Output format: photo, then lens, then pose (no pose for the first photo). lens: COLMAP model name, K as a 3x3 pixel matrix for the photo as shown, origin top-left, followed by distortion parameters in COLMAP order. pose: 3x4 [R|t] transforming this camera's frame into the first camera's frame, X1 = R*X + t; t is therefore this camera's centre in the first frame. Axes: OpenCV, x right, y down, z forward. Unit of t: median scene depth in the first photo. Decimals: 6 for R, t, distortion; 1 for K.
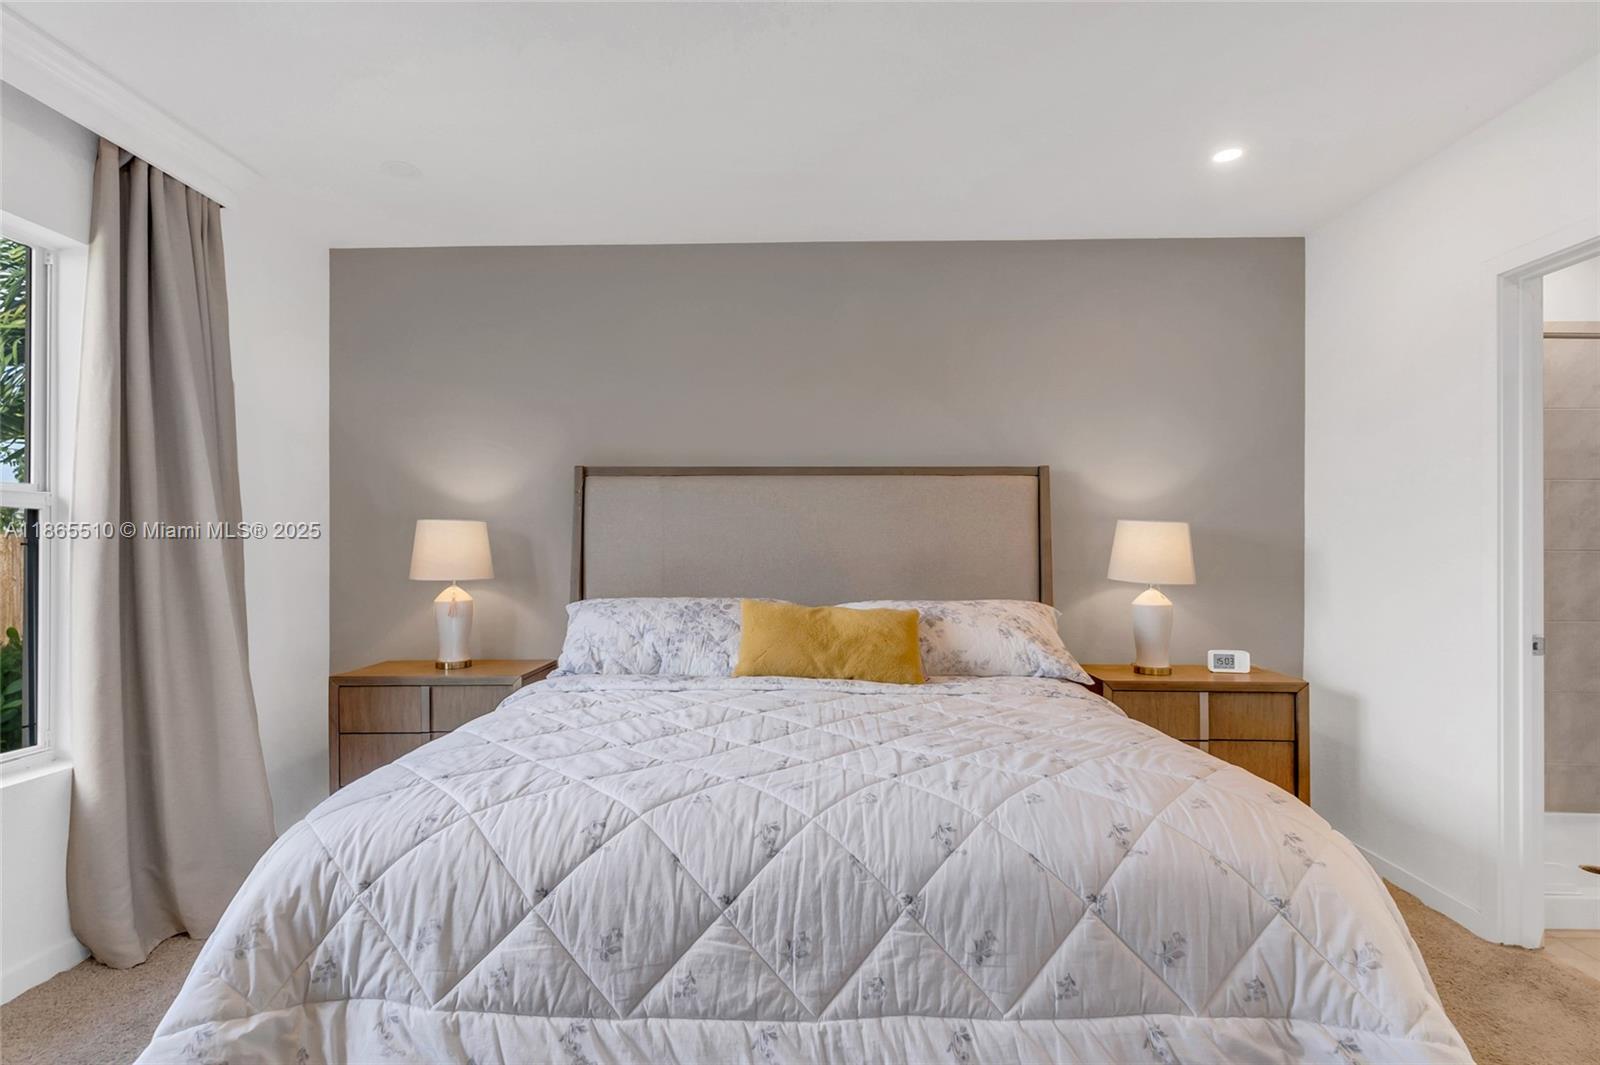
lens RADIAL K [[842.9, 0, 798.2], [0, 842.9, 529.0], [0, 0, 1]] dist [0.004894, -0.001851]
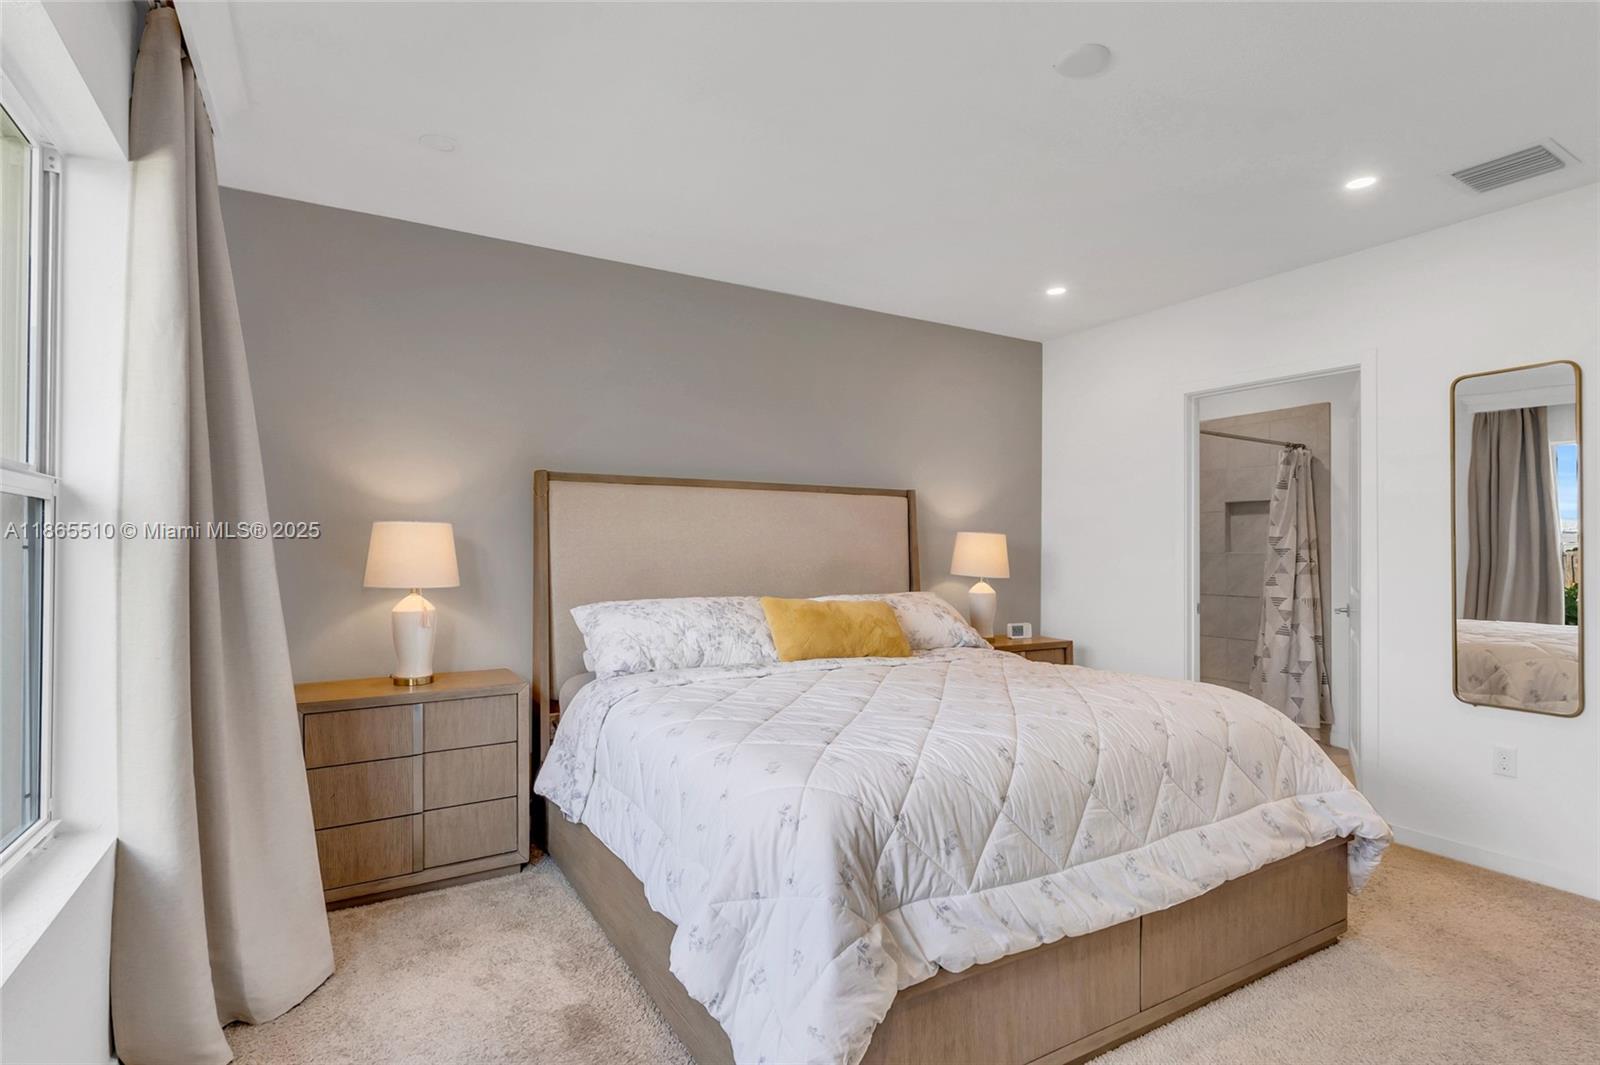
lens RADIAL K [[842.9, 0, 791.4], [0, 842.9, 536.8], [0, 0, 1]] dist [0.004894, -0.001851]
pose [[0.830775, 0.010387, 0.556512, -0.724183], [-0.013035, 0.999915, 0.000796, -0.000547], [-0.556456, -0.007915, 0.830839, 0.018602]]
